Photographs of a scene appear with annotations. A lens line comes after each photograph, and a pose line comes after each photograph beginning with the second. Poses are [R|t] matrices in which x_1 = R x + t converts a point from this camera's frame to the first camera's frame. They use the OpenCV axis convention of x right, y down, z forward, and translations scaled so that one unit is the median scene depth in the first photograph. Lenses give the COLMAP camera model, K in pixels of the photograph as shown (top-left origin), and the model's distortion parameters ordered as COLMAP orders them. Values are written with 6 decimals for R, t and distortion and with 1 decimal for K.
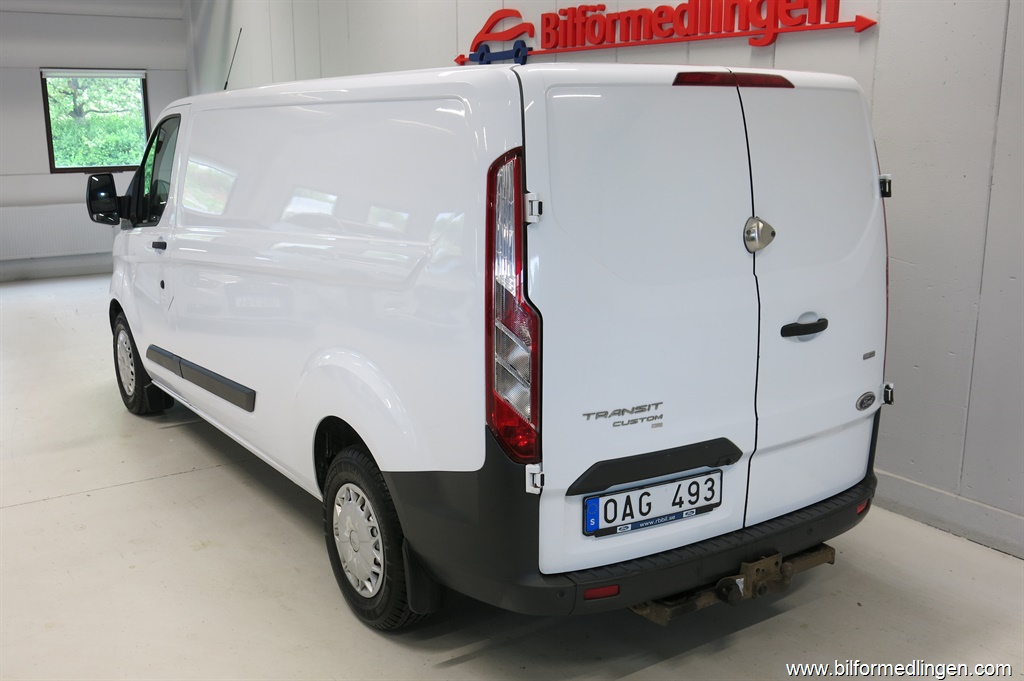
lens RADIAL K [[1012.2, 0, 512.0], [0, 1012.2, 340.5], [0, 0, 1]] dist [-0.005371, 0.012015]
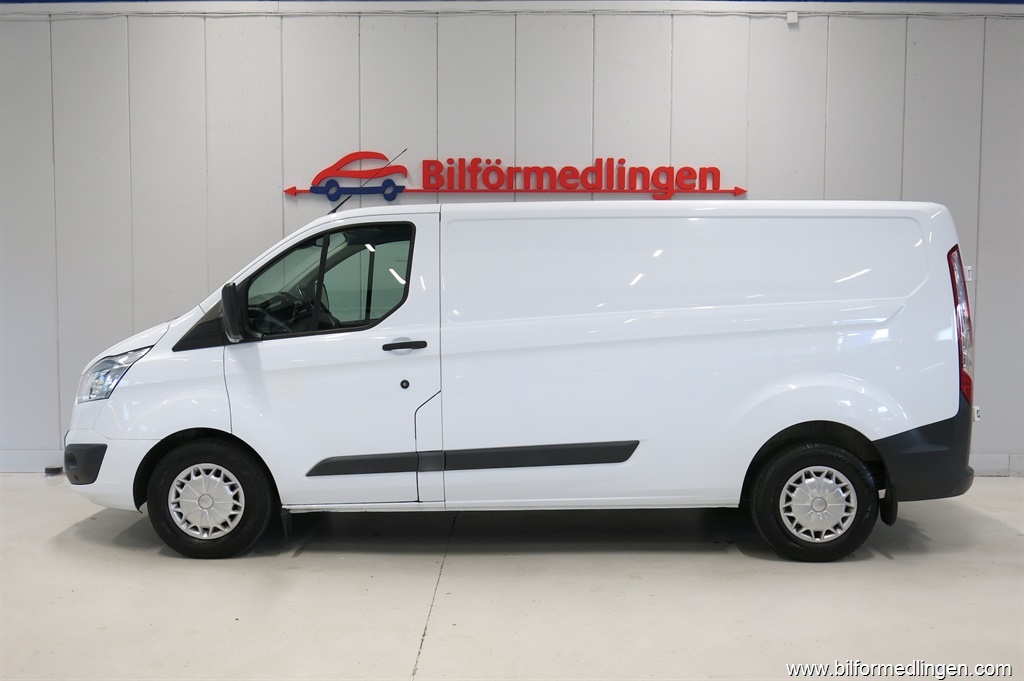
lens RADIAL K [[1012.2, 0, 512.0], [0, 1012.2, 340.5], [0, 0, 1]] dist [-0.005371, 0.012015]
pose [[0.572225, -0.042804, 0.818979, -0.966199], [0.172785, 0.982513, -0.069375, -0.008333], [-0.801689, 0.181205, 0.569614, 0.278989]]
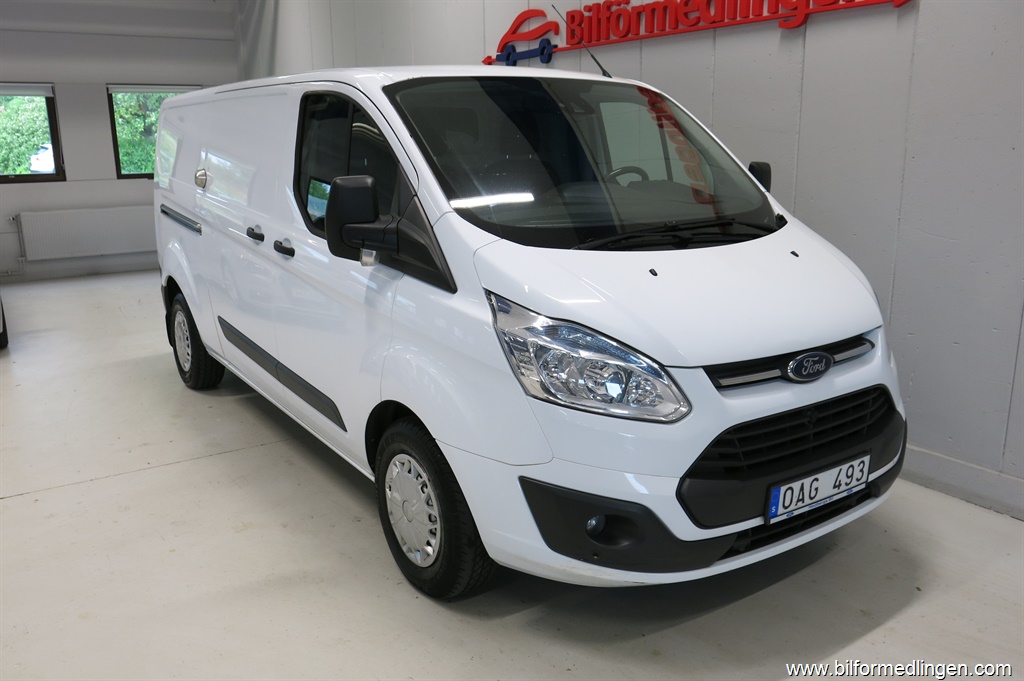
lens RADIAL K [[854.8, 0, 512.0], [0, 854.8, 340.5], [0, 0, 1]] dist [-0.005991, -0.003360]
pose [[0.999921, -0.007220, -0.010315, -0.021921], [0.007369, 0.999869, 0.014441, 0.005568], [0.010209, -0.014516, 0.999843, 0.115350]]
